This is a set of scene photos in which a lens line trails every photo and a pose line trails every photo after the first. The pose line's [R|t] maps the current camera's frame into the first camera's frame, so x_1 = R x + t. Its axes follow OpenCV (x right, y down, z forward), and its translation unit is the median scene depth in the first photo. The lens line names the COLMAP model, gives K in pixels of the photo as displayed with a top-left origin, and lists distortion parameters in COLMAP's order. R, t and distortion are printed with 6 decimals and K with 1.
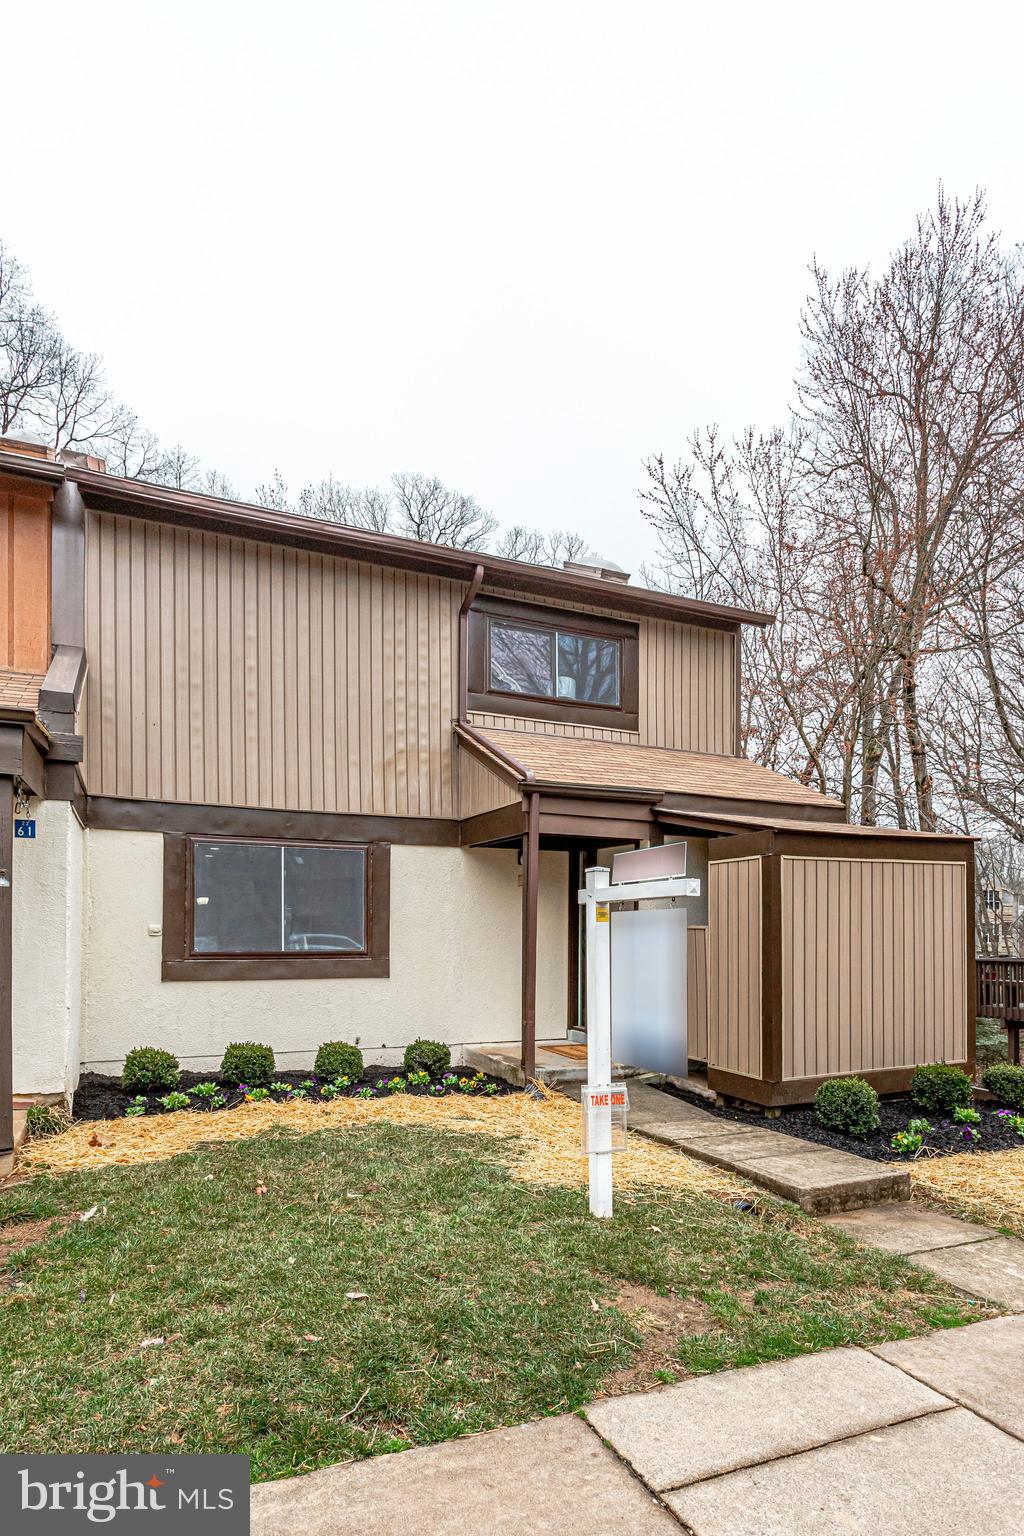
lens RADIAL K [[858.9, 0, 535.5], [0, 858.9, 946.4], [0, 0, 1]] dist [-0.001321, -0.000533]
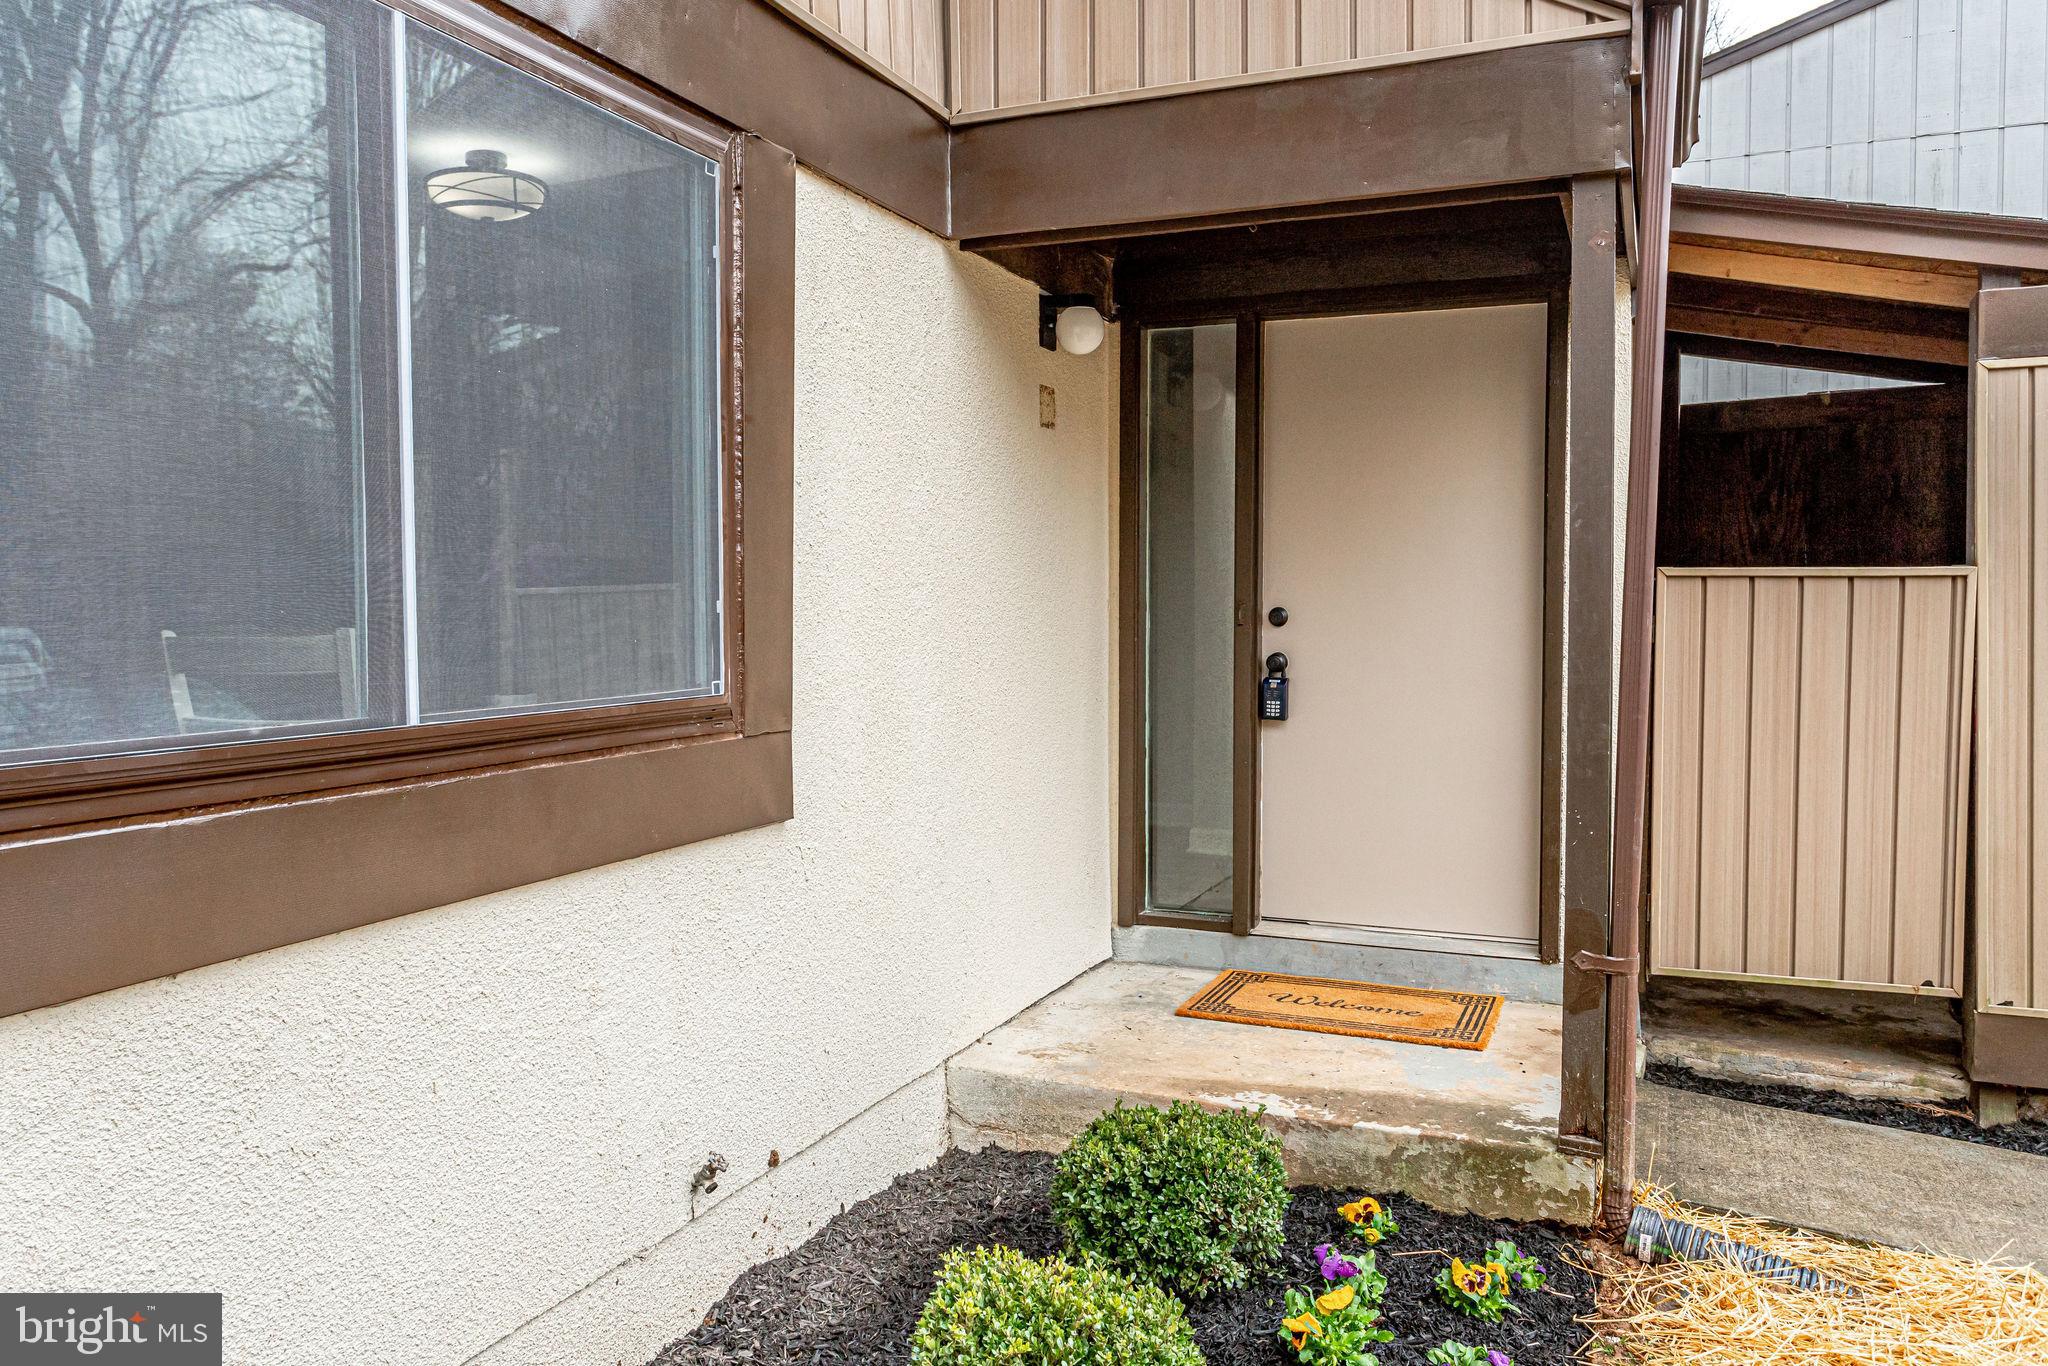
lens RADIAL K [[1522.7, 0, 1024.0], [0, 1522.7, 683.0], [0, 0, 1]] dist [-0.003075, -0.004720]
pose [[0.749405, -0.042675, 0.660735, -0.381190], [0.021934, 0.998973, 0.039642, -0.009838], [-0.661748, -0.015215, 0.749572, 0.724010]]
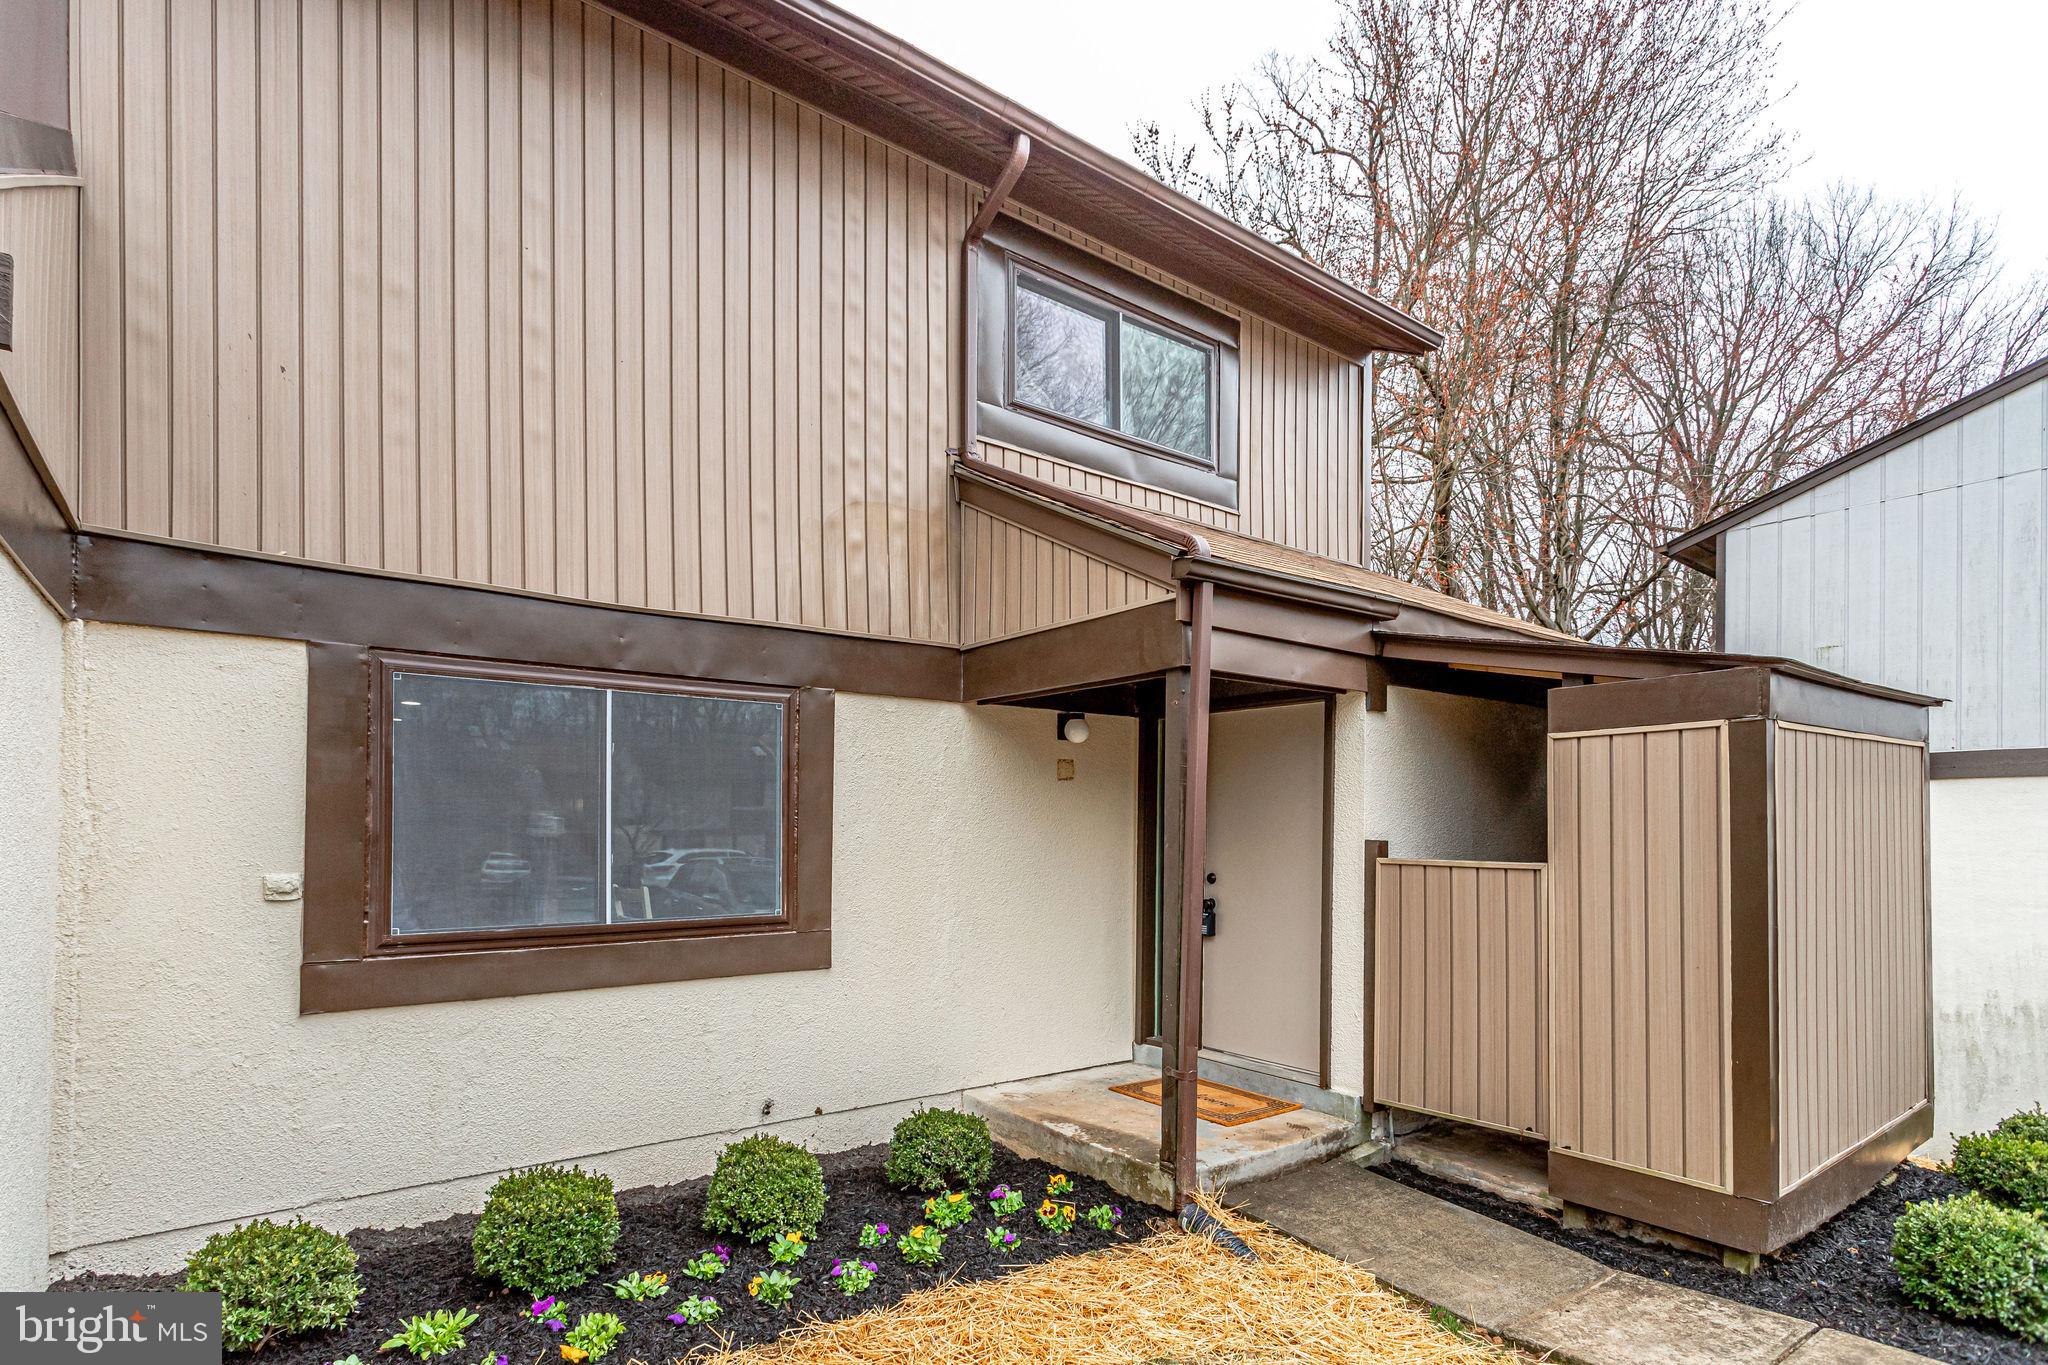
lens RADIAL K [[1031.8, 0, 1024.0], [0, 1031.8, 827.7], [0, 0, 1]] dist [0.002231, 0.000762]
pose [[0.977558, -0.003721, 0.210632, -0.193615], [0.007981, 0.999780, -0.019378, -0.031713], [-0.210514, 0.020624, 0.977373, 0.427746]]
